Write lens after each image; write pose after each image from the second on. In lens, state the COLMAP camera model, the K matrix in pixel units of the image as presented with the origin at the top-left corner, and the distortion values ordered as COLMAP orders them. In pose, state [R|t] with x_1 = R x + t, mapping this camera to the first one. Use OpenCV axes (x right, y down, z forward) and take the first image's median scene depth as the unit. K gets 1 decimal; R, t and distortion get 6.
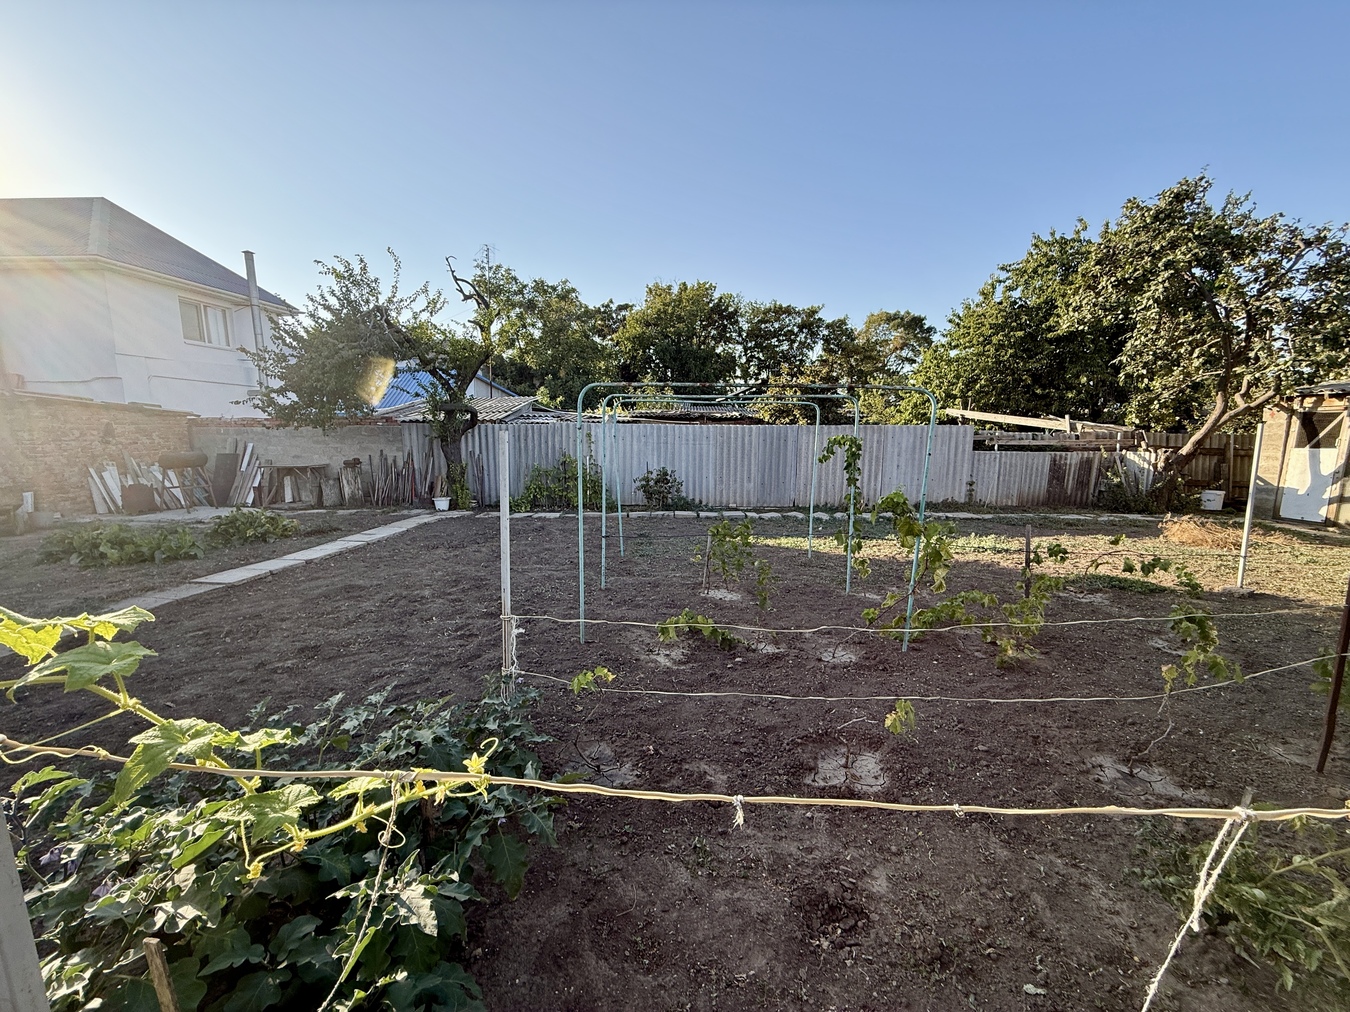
lens RADIAL K [[538.6, 0, 675.0], [0, 538.6, 506.0], [0, 0, 1]] dist [0.000086, 0.000065]
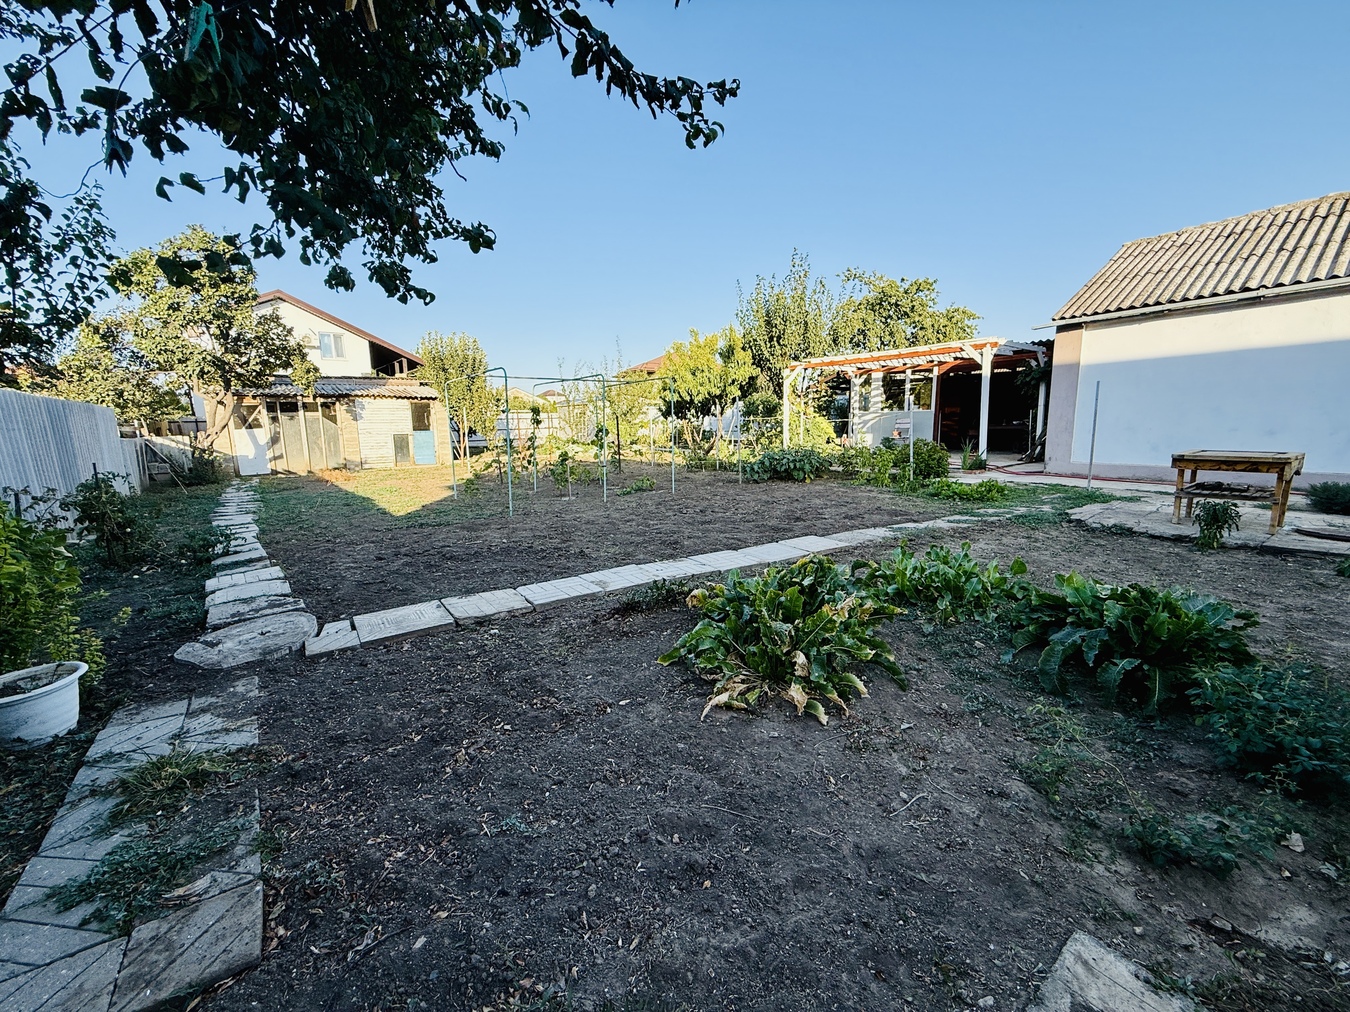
lens RADIAL K [[538.6, 0, 675.0], [0, 538.6, 506.0], [0, 0, 1]] dist [0.000086, 0.000065]
pose [[-0.598460, -0.117859, 0.792436, -0.836870], [0.147231, 0.956094, 0.253391, -0.107577], [-0.787508, 0.268315, -0.554831, 0.957391]]
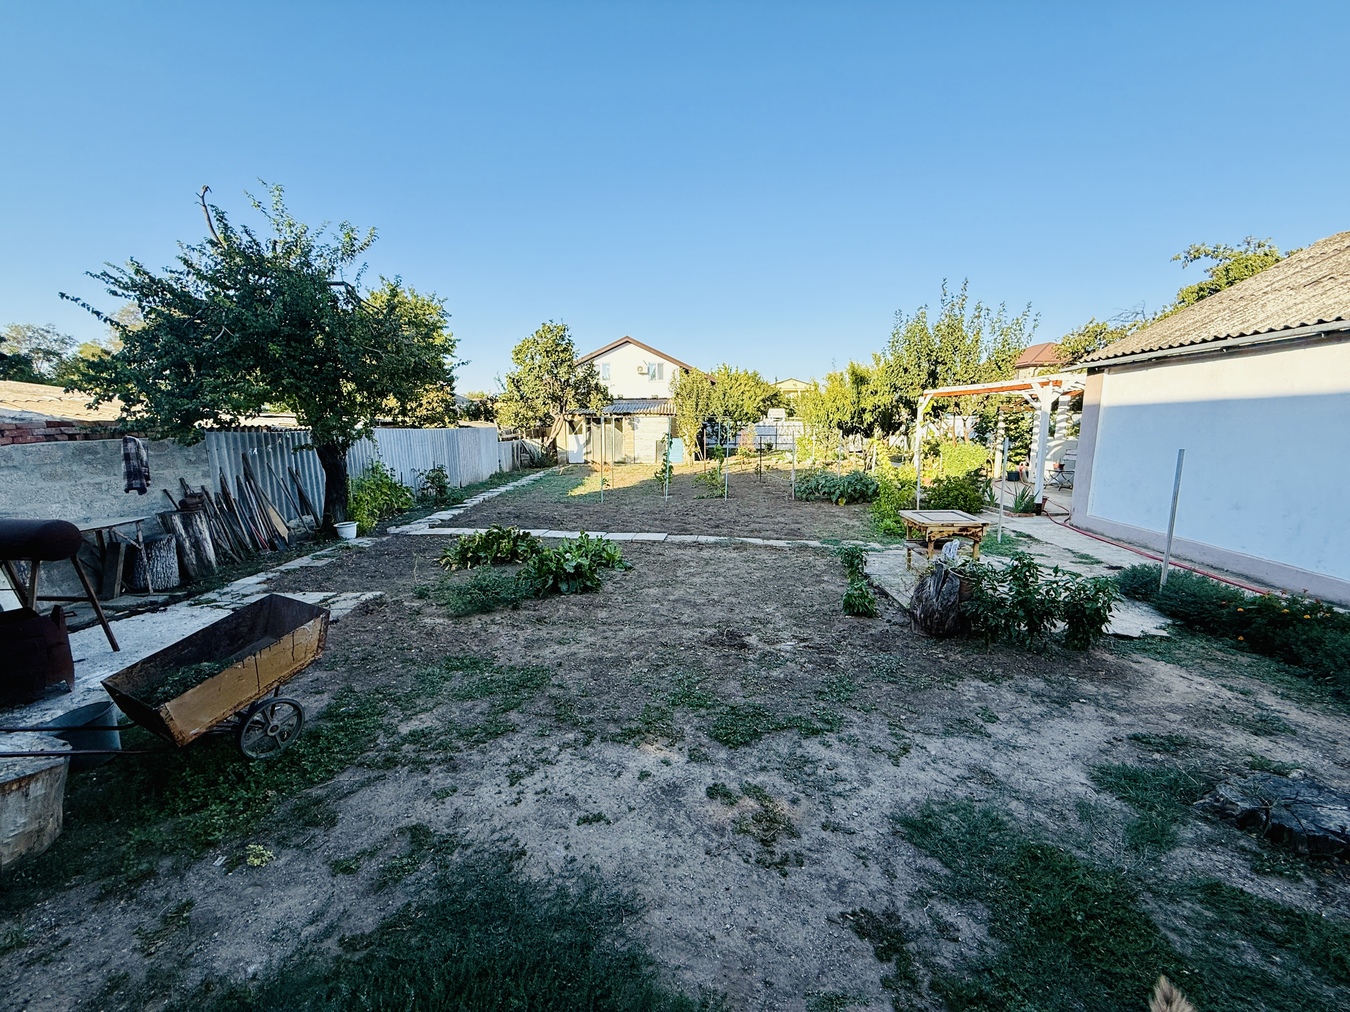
lens RADIAL K [[538.6, 0, 675.0], [0, 538.6, 506.0], [0, 0, 1]] dist [0.000086, 0.000065]
pose [[-0.010447, -0.155069, 0.987848, -1.400391], [0.159190, 0.975045, 0.154743, -0.096767], [-0.987193, 0.158872, 0.014499, 0.554623]]
